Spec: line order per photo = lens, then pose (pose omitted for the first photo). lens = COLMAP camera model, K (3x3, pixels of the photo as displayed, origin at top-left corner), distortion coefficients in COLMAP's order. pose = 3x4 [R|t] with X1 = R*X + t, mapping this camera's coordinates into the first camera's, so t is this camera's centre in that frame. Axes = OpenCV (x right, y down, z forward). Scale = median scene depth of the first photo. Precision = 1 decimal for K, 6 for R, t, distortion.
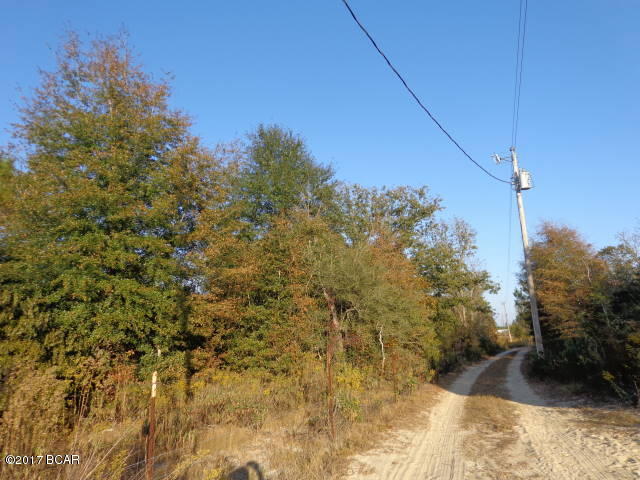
lens RADIAL K [[447.7, 0, 319.9], [0, 447.7, 240.4], [0, 0, 1]] dist [-0.004257, 0.010376]
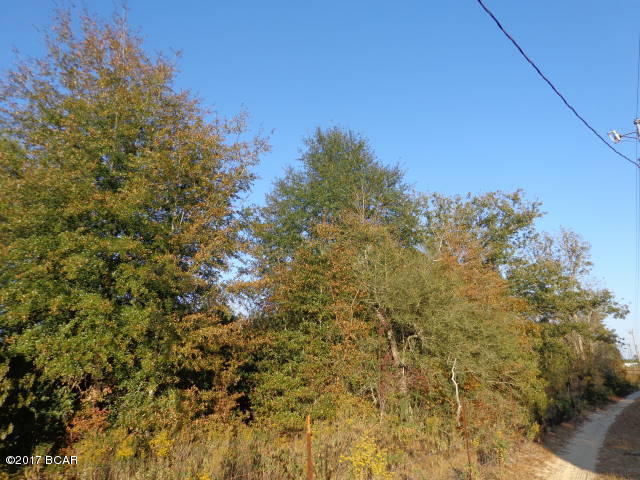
lens RADIAL K [[447.7, 0, 319.5], [0, 447.7, 239.7], [0, 0, 1]] dist [-0.004257, 0.010376]
pose [[0.978139, -0.039018, -0.204257, 0.046376], [0.026106, 0.997509, -0.065532, 0.023862], [0.206305, 0.058767, 0.976721, 0.141434]]
